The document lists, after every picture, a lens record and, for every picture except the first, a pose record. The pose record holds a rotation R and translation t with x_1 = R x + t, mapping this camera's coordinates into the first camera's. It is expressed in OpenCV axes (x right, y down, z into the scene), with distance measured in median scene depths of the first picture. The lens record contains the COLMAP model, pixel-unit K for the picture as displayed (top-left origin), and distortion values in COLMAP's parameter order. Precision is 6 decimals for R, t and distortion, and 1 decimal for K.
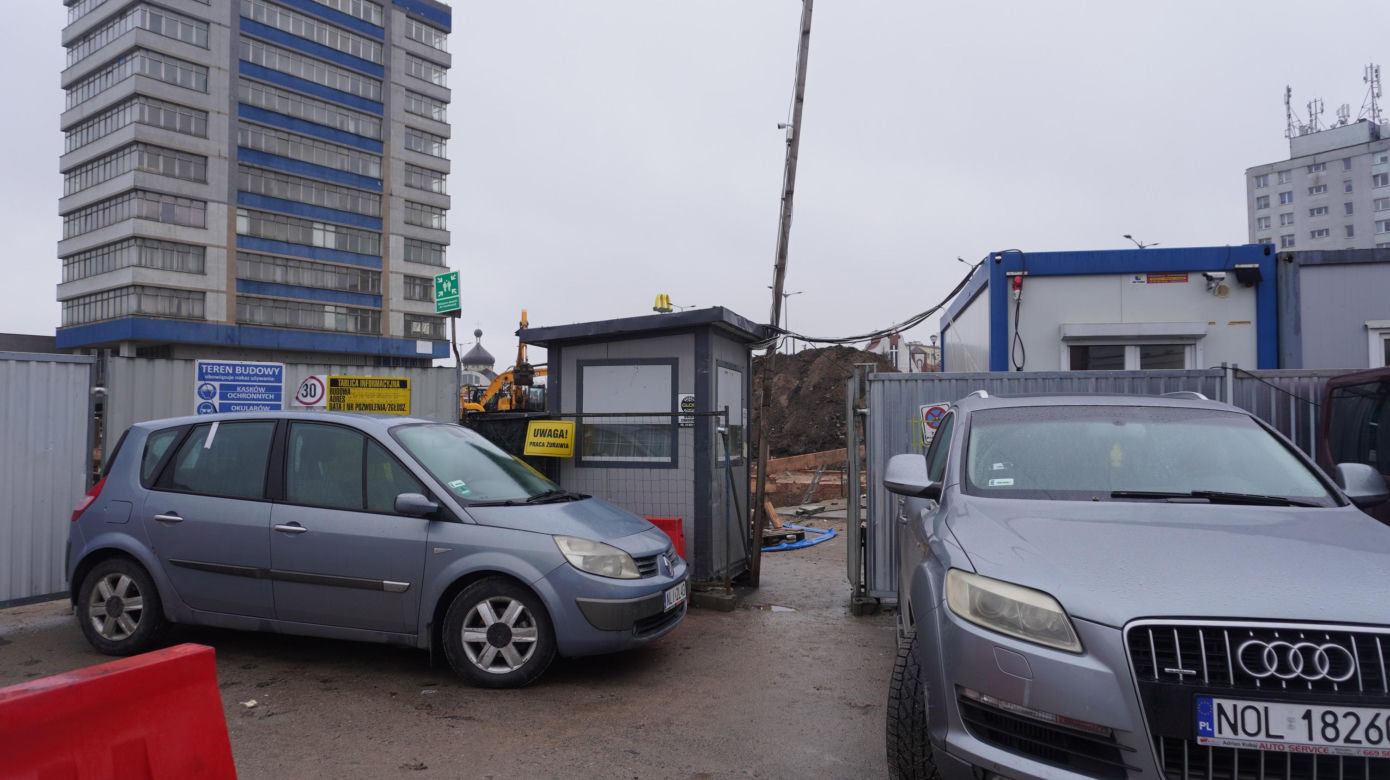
lens RADIAL K [[928.1, 0, 684.0], [0, 928.1, 387.3], [0, 0, 1]] dist [-0.046714, 0.033650]
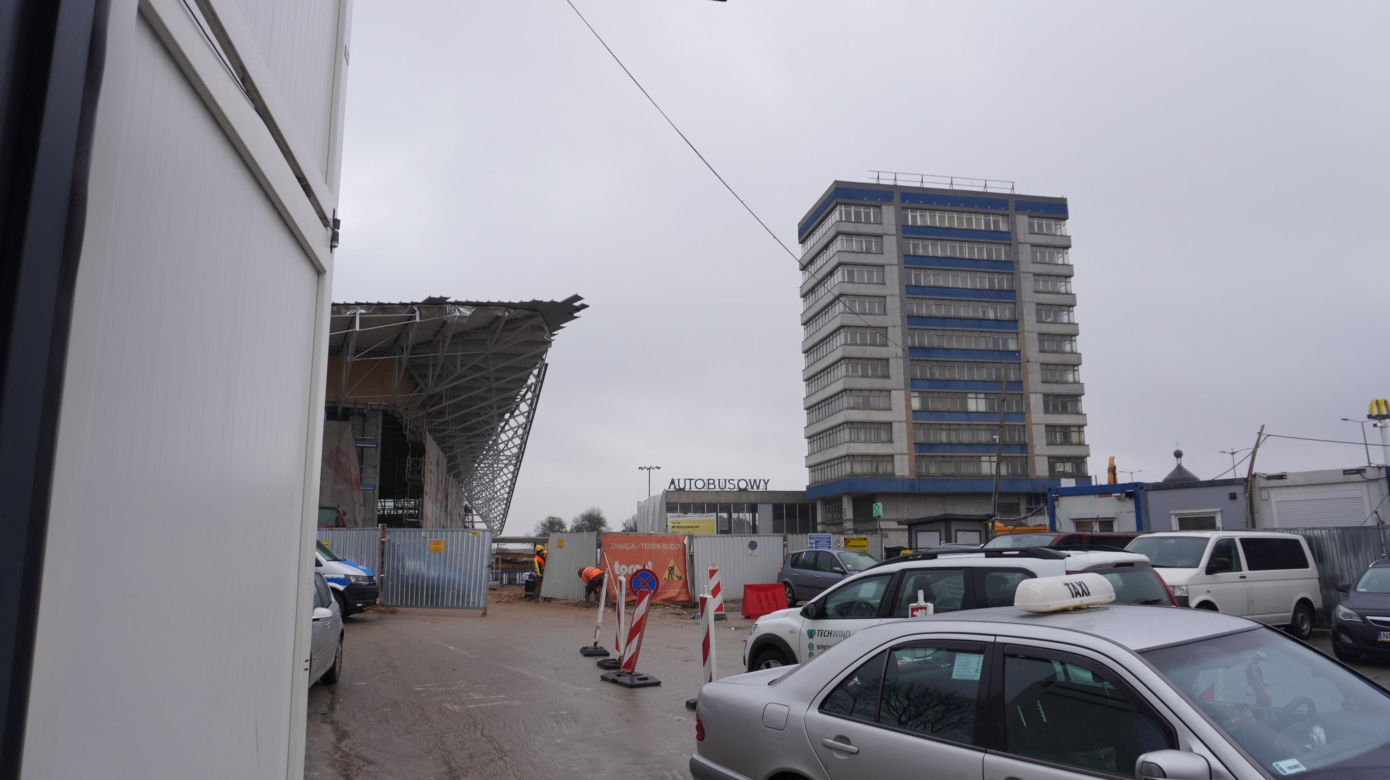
lens RADIAL K [[886.5, 0, 695.0], [0, 886.5, 390.0], [0, 0, 1]] dist [-0.043509, 0.023017]
pose [[0.738986, -0.123131, -0.662374, 0.146164], [0.029652, 0.988149, -0.150609, -0.007591], [0.673068, 0.091657, 0.733879, -0.183396]]
